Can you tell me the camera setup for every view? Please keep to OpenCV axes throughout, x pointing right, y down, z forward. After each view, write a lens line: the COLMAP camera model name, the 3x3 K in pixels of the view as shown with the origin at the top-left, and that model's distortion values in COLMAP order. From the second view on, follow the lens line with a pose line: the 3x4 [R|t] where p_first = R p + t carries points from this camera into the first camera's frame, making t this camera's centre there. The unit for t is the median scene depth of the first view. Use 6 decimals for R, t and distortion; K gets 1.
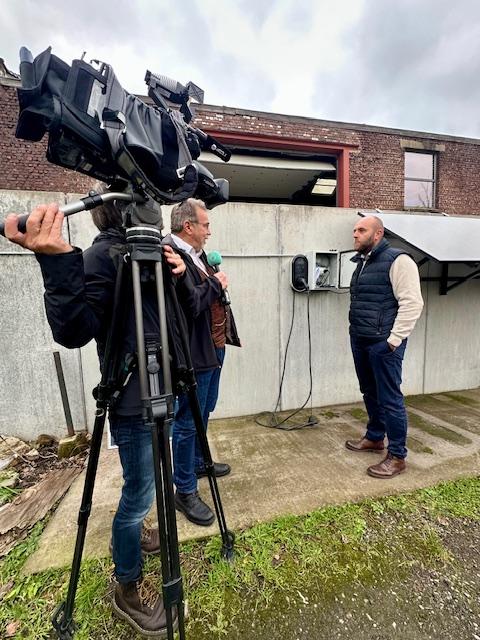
lens RADIAL K [[263.3, 0, 240.0], [0, 263.3, 320.0], [0, 0, 1]] dist [-0.001103, 0.000008]
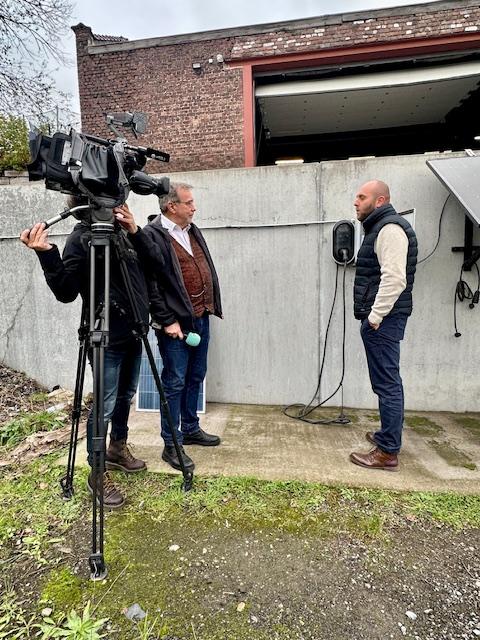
lens RADIAL K [[370.1, 0, 236.4], [0, 370.1, 317.5], [0, 0, 1]] dist [-0.002515, 0.000168]
pose [[0.928362, 0.045610, -0.368869, 0.355199], [-0.034806, 0.998749, 0.035894, 0.027238], [0.370045, -0.020484, 0.928788, -0.215813]]
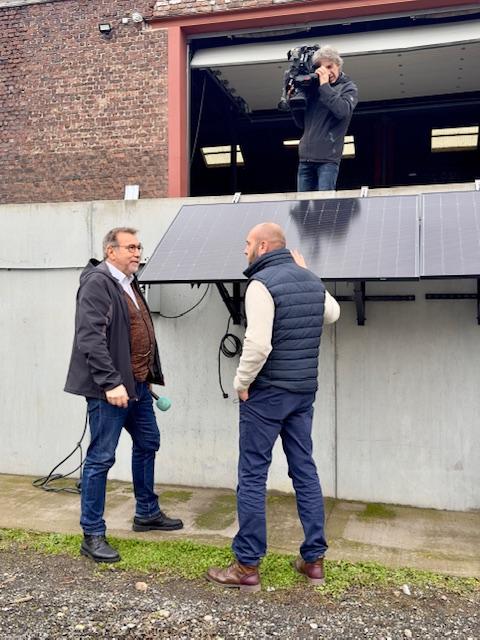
lens RADIAL K [[692.6, 0, 240.0], [0, 692.6, 320.0], [0, 0, 1]] dist [0.198204, -0.497980]
pose [[0.886945, 0.026715, -0.461102, 1.477246], [-0.069343, 0.994713, -0.075753, 0.033895], [0.456640, 0.099163, 0.884108, -0.581074]]
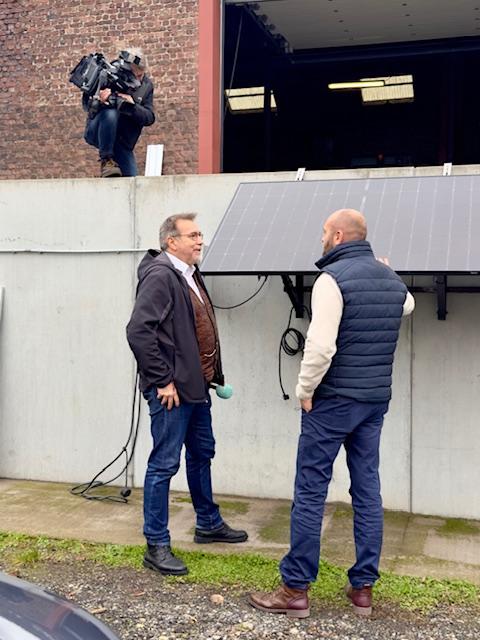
lens RADIAL K [[857.7, 0, 240.0], [0, 857.7, 320.0], [0, 0, 1]] dist [0.202904, -0.519296]
pose [[0.875454, 0.044776, -0.481223, 1.476690], [-0.076808, 0.995935, -0.047063, 0.018651], [0.477159, 0.078164, 0.875334, -0.809680]]
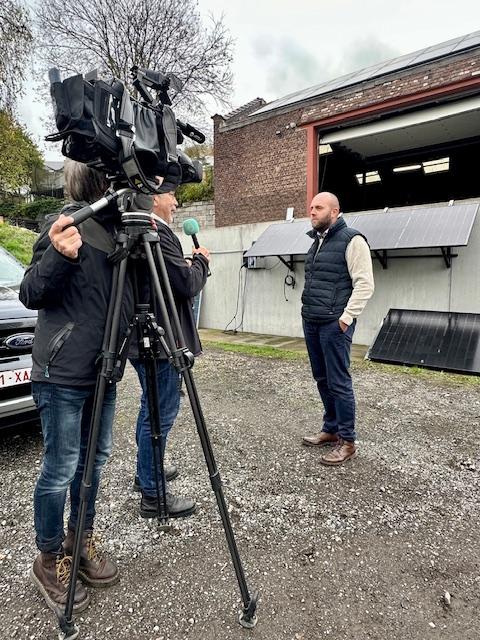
lens RADIAL K [[401.9, 0, 240.0], [0, 401.9, 320.0], [0, 0, 1]] dist [-0.001067, -0.001998]
pose [[0.637646, 0.098051, -0.764064, 2.509759], [-0.074146, 0.995073, 0.065818, 0.074180], [0.766753, 0.014683, 0.641775, -0.938940]]
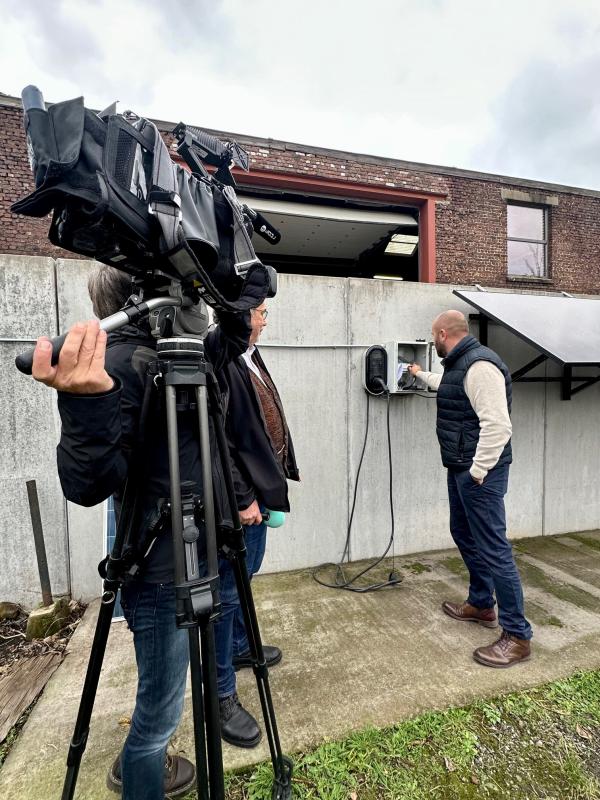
lens RADIAL K [[365.3, 0, 298.8], [0, 365.3, 399.9], [0, 0, 1]] dist [-0.001199, 0.000483]
pose [[0.999244, 0.012026, 0.036971, -0.024372], [-0.010015, 0.998486, -0.054083, -0.038869], [-0.037565, 0.053672, 0.997852, -0.001646]]
